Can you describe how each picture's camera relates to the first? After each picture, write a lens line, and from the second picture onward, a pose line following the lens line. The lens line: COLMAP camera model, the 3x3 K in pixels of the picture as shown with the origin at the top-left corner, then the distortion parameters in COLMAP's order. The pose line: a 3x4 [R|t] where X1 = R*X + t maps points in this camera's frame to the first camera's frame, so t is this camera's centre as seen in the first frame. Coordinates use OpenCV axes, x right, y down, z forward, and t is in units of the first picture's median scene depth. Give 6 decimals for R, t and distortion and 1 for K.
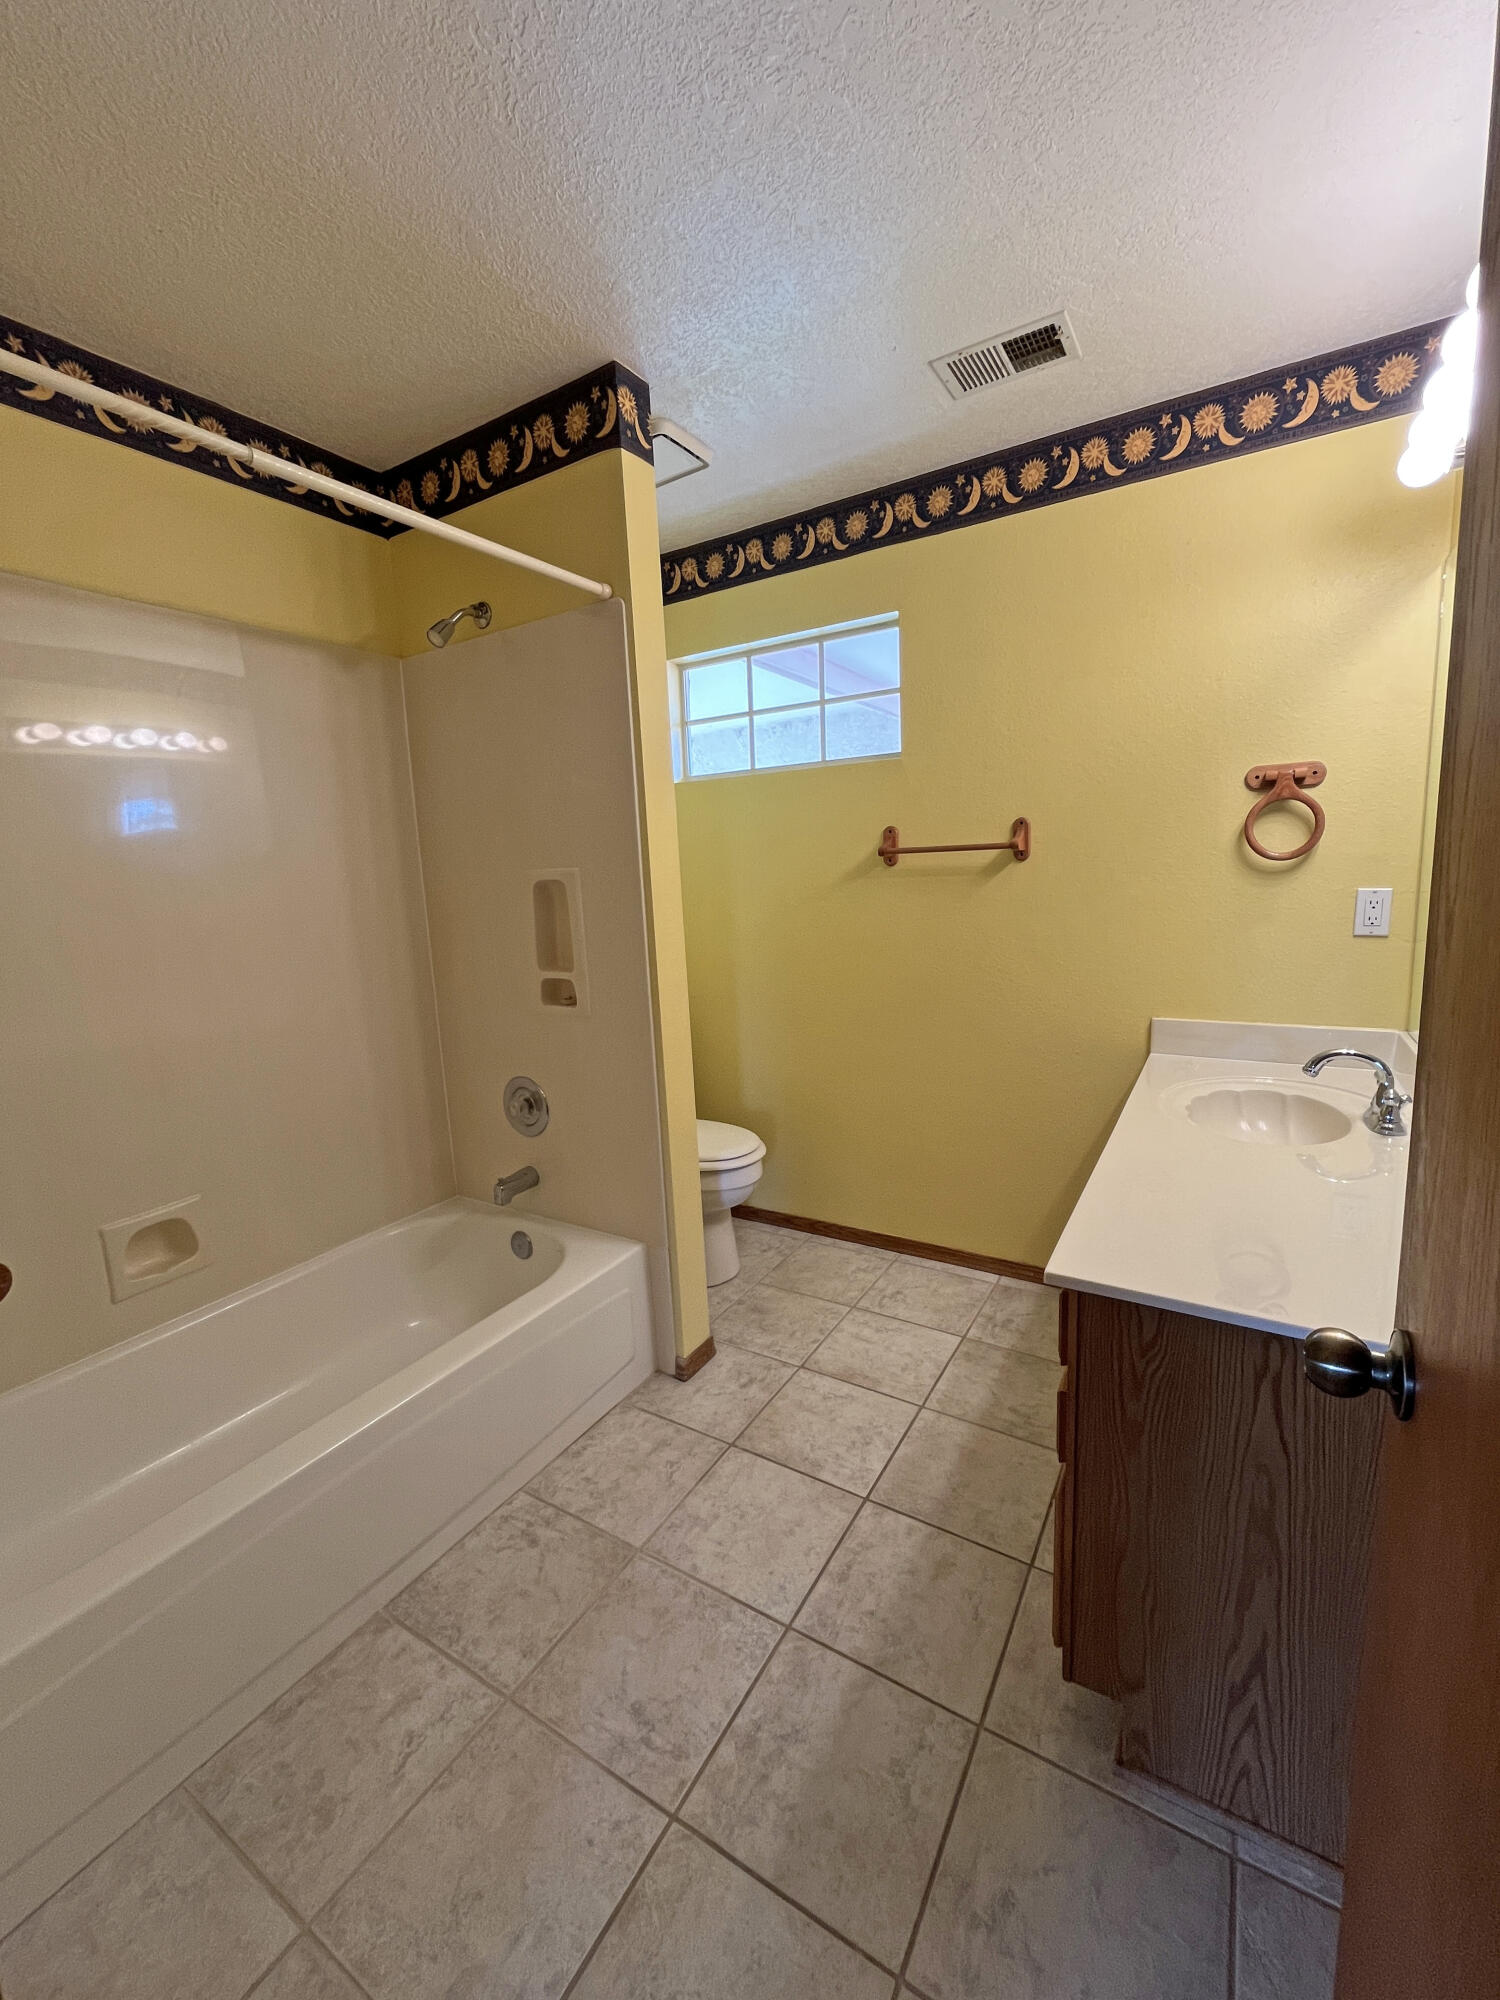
lens RADIAL K [[810.6, 0, 750.0], [0, 810.6, 1000.0], [0, 0, 1]] dist [-0.001174, 0.000264]
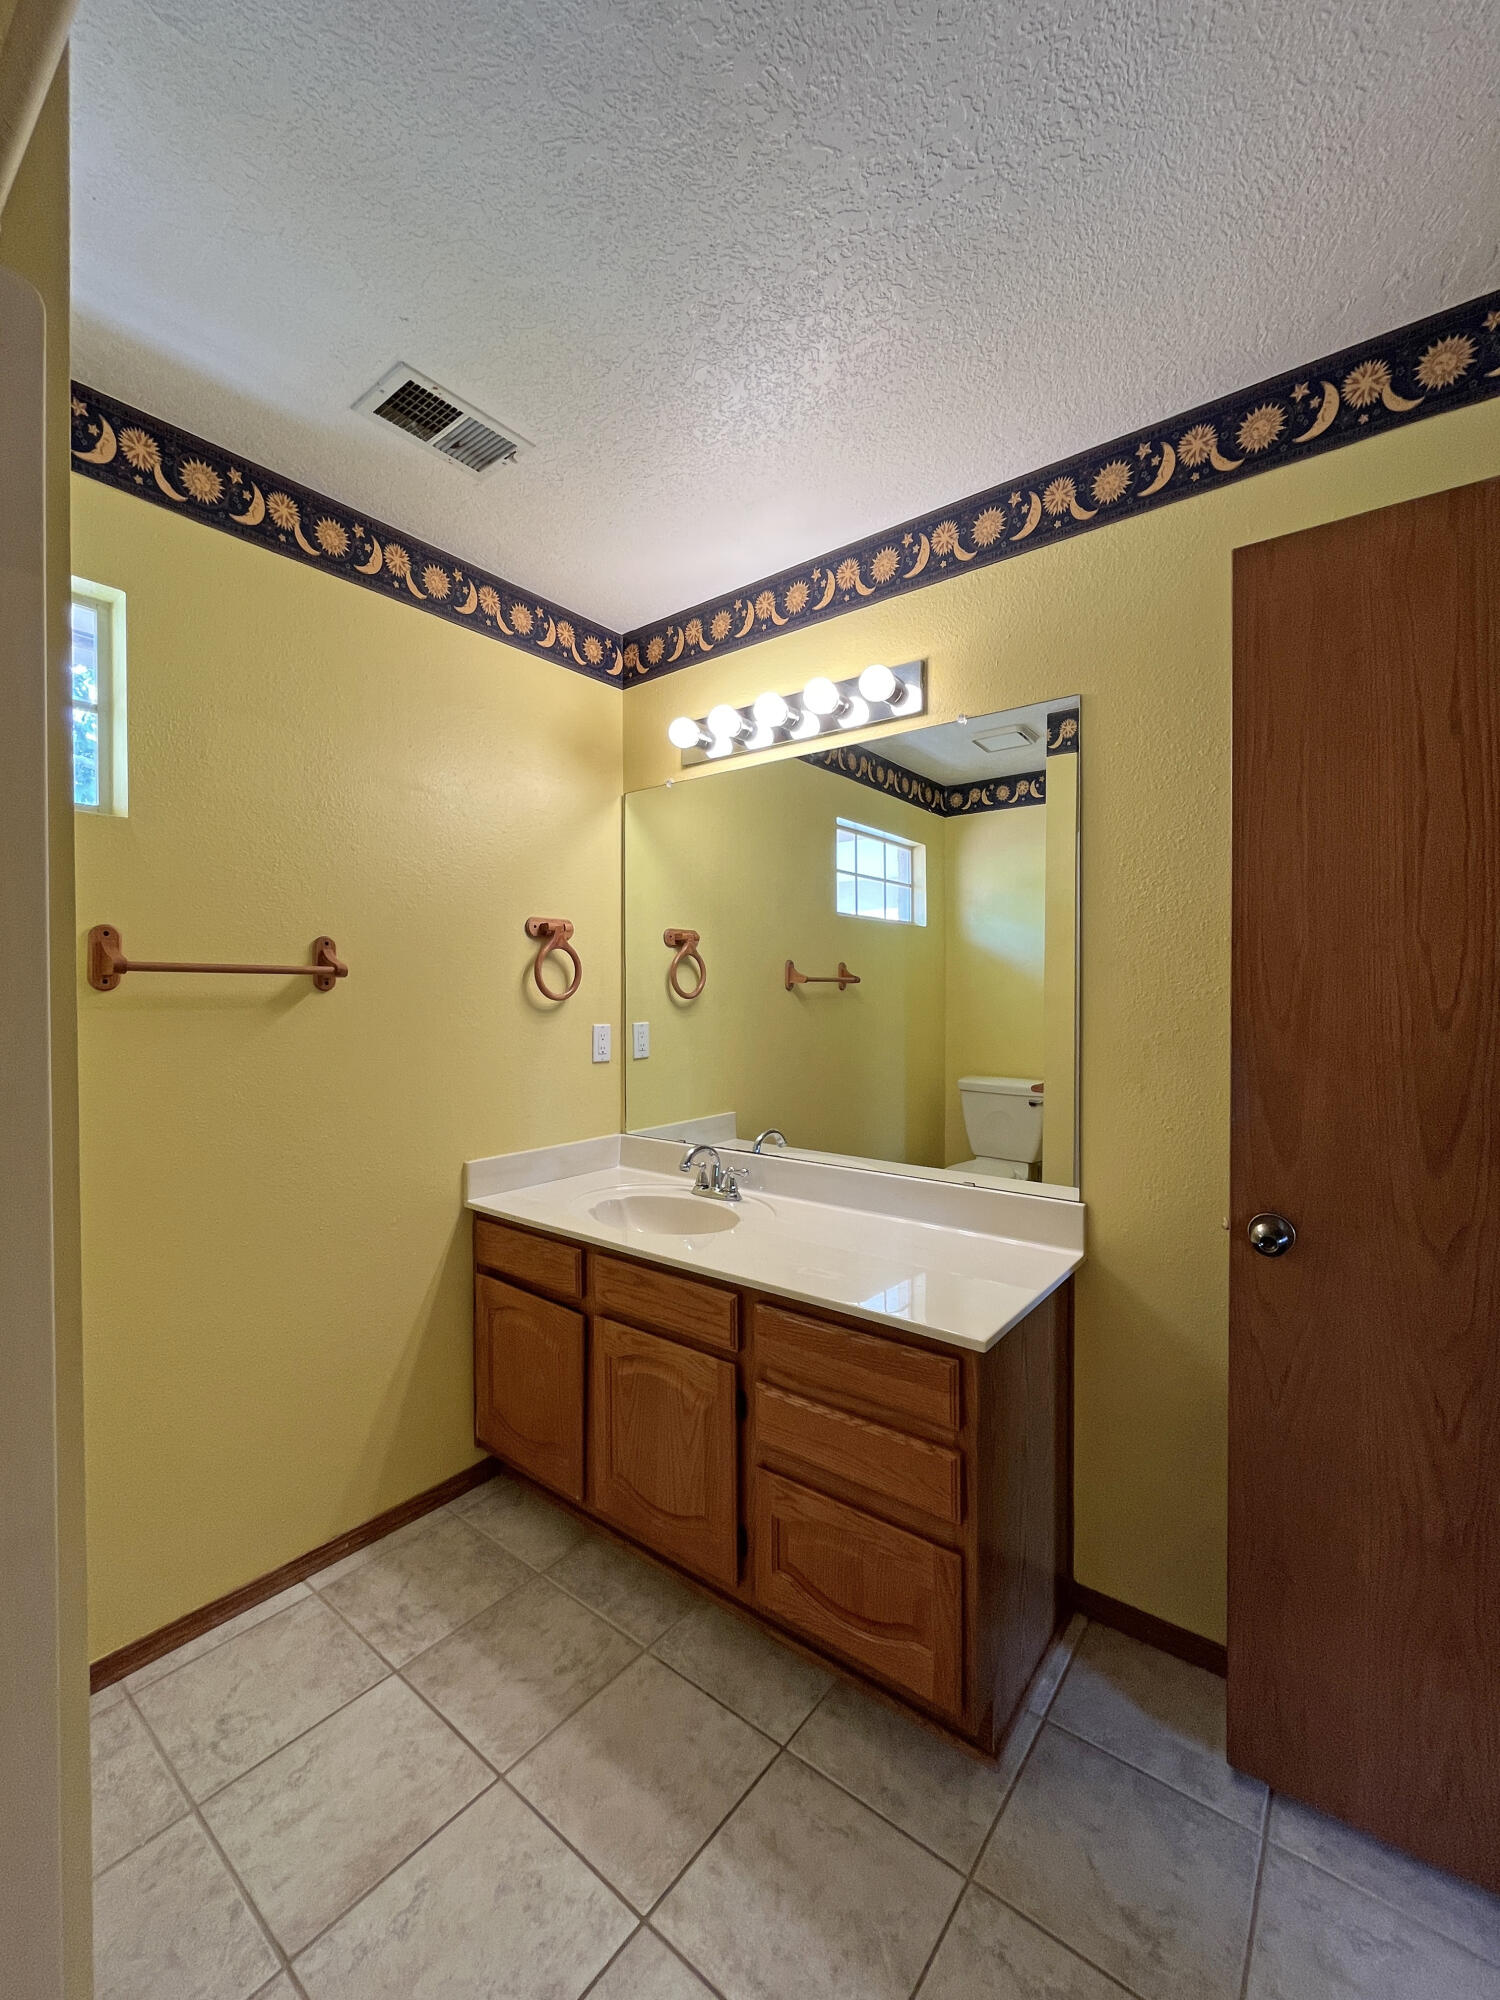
lens RADIAL K [[810.6, 0, 750.0], [0, 810.6, 1000.0], [0, 0, 1]] dist [-0.001174, 0.000264]
pose [[0.119988, 0.033693, 0.992203, -0.444025], [0.152504, 0.986936, -0.051956, -0.070893], [-0.980992, 0.157549, 0.113282, 0.597861]]
